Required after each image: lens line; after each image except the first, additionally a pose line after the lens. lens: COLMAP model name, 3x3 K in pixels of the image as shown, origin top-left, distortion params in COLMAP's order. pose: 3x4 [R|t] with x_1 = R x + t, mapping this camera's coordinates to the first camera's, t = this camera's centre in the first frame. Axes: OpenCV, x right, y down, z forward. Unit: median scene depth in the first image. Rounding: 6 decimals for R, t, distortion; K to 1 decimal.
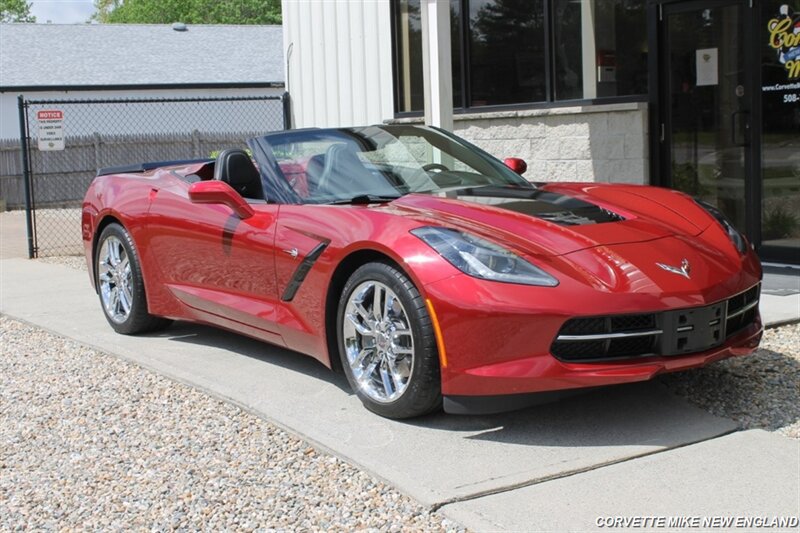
lens RADIAL K [[1144.3, 0, 419.5], [0, 1144.3, 270.8], [0, 0, 1]] dist [0.015801, 0.000000]
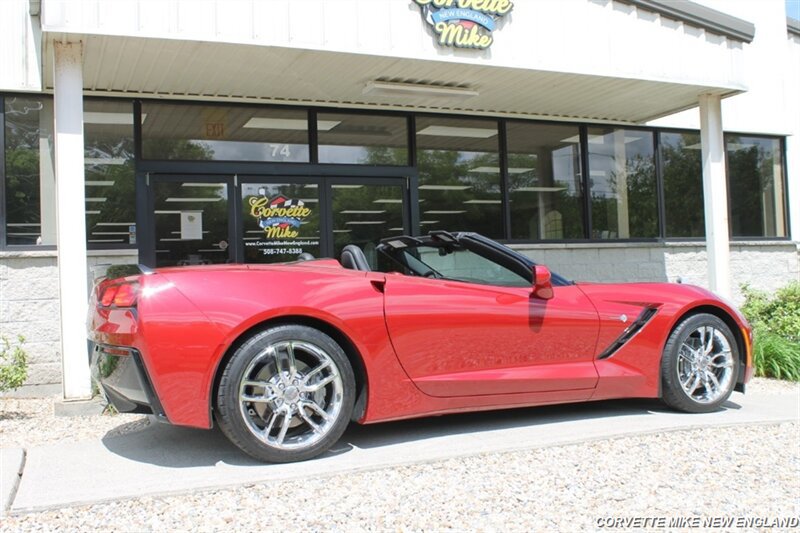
lens RADIAL K [[816.8, 0, 398.2], [0, 816.8, 278.3], [0, 0, 1]] dist [-0.082792, 0.000000]
pose [[0.202304, 0.044688, 0.978303, -0.651376], [0.141645, 0.987119, -0.074381, -0.016382], [-0.969025, 0.153619, 0.193368, 0.640512]]
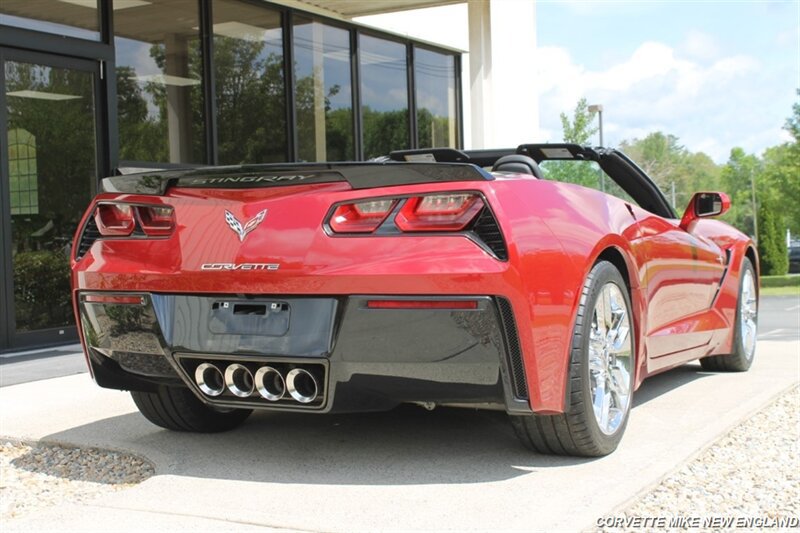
lens RADIAL K [[1144.3, 0, 398.4], [0, 1144.3, 268.4], [0, 0, 1]] dist [0.015801, 0.000000]
pose [[-0.441461, 0.019436, 0.897070, -0.565306], [0.148519, 0.987558, 0.051692, -0.065113], [-0.884904, 0.156052, -0.438854, 1.055412]]
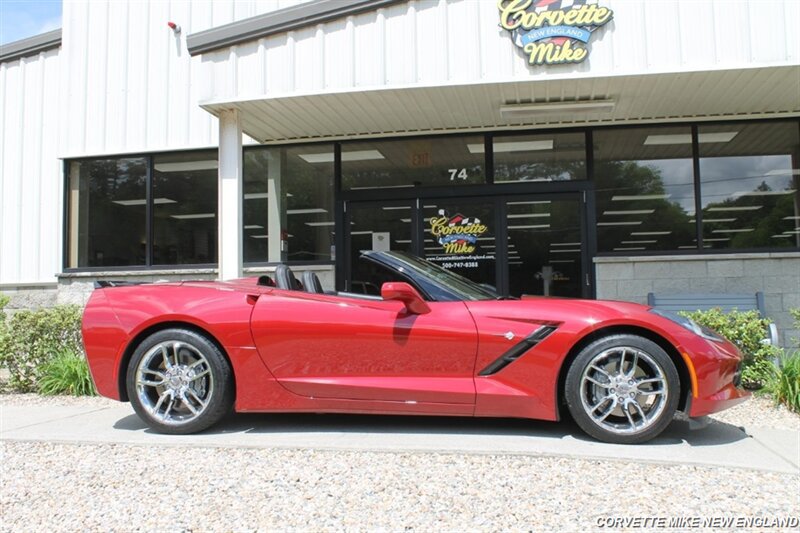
lens RADIAL K [[773.3, 0, 399.4], [0, 773.3, 274.7], [0, 0, 1]] dist [-0.093939, 0.000000]
pose [[0.712013, 0.056678, 0.699875, -0.489692], [0.071264, 0.985757, -0.152330, 0.024969], [-0.698541, 0.158336, 0.697833, 0.280291]]
